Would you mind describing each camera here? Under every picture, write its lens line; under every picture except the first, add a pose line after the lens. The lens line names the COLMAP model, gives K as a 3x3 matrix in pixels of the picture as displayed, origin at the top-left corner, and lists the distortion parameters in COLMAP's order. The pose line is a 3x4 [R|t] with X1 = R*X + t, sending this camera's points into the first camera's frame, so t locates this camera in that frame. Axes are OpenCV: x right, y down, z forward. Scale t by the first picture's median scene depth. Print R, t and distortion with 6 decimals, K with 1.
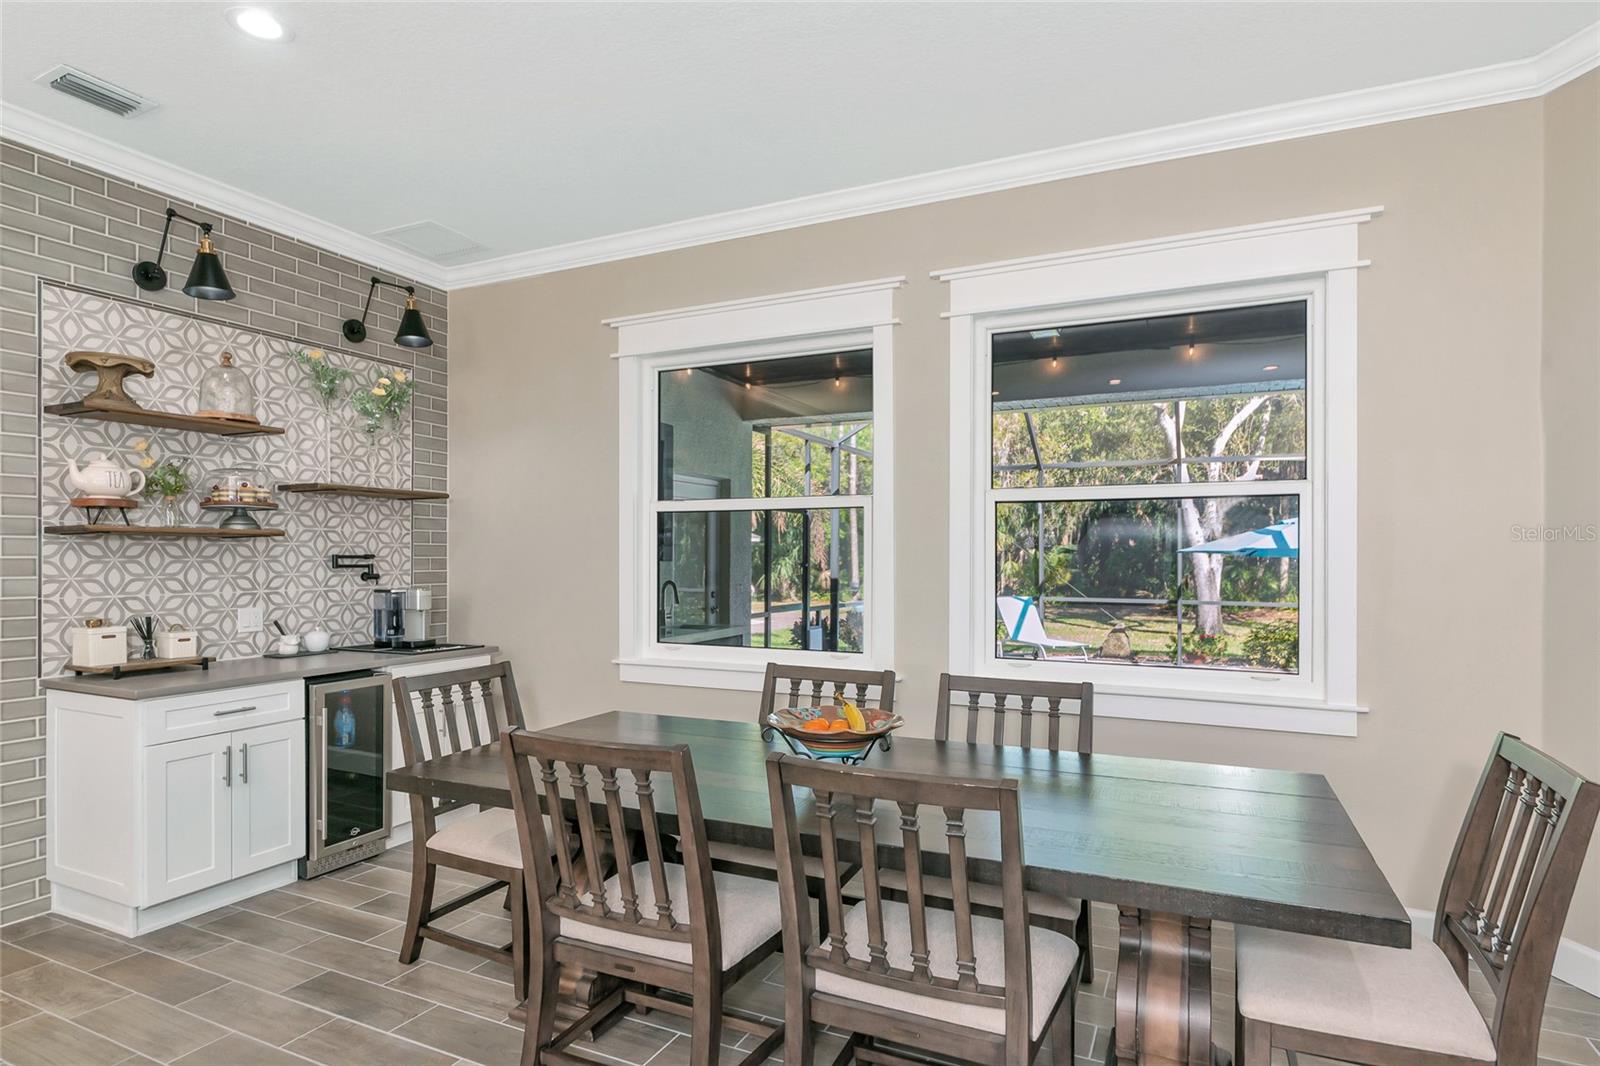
lens RADIAL K [[840.1, 0, 798.0], [0, 840.1, 562.2], [0, 0, 1]] dist [-0.002032, -0.001374]
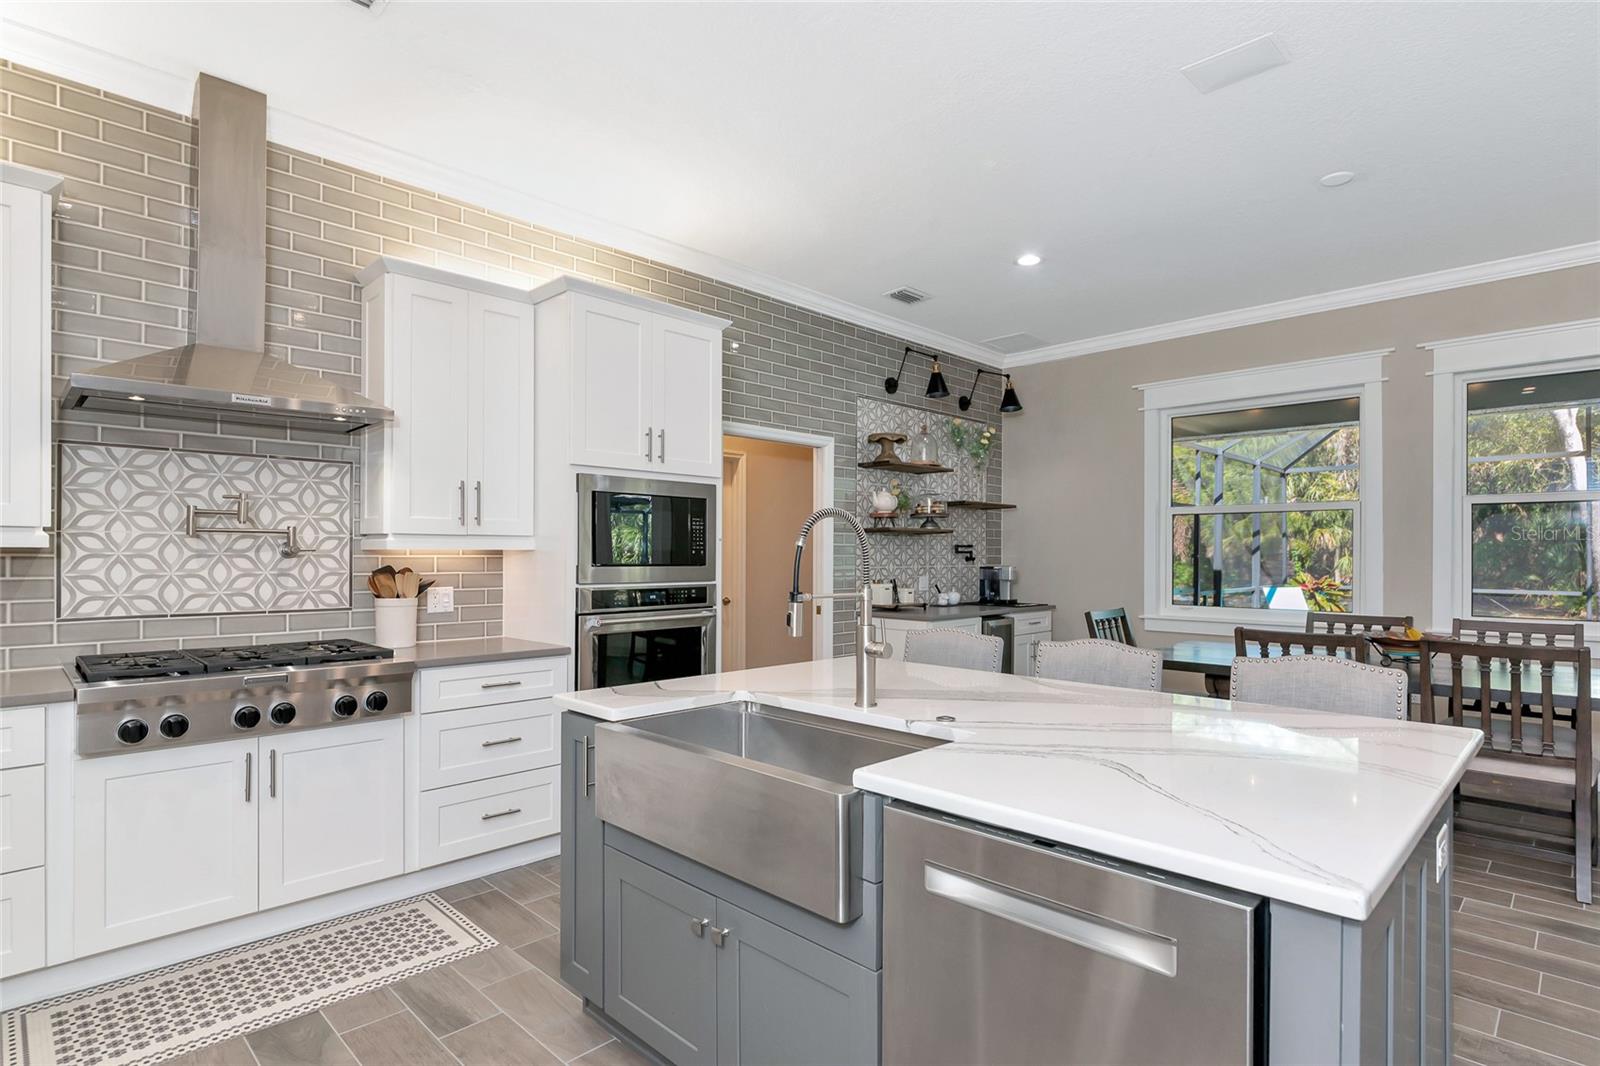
lens RADIAL K [[787.3, 0, 818.4], [0, 787.3, 553.2], [0, 0, 1]] dist [0.000657, 0.000107]
pose [[0.946146, 0.001582, -0.323737, -0.344473], [-0.003532, 0.999979, -0.005435, 0.017784], [0.323721, 0.006286, 0.946132, -0.548933]]
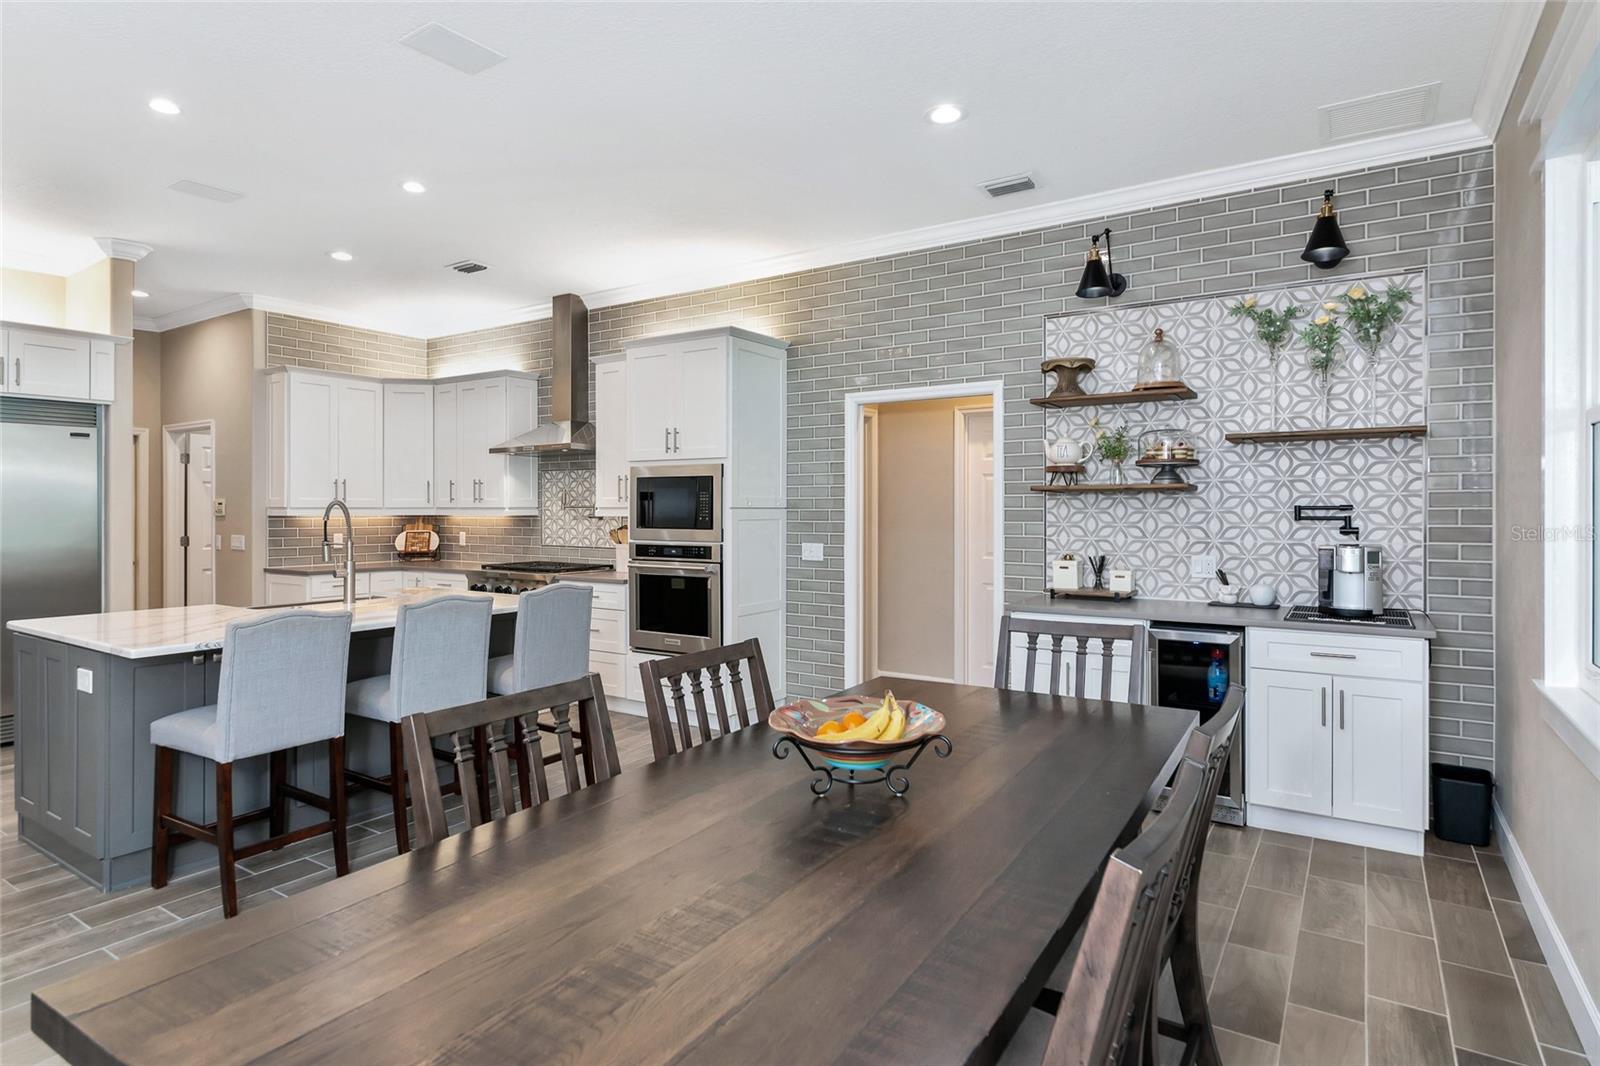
lens RADIAL K [[866.0, 0, 800.5], [0, 866.0, 503.4], [0, 0, 1]] dist [-0.003180, -0.001496]
pose [[-0.126346, -0.004223, -0.991977, 0.513620], [-0.002414, 0.999989, -0.003949, -0.007009], [0.991983, 0.001895, -0.126355, 0.628055]]
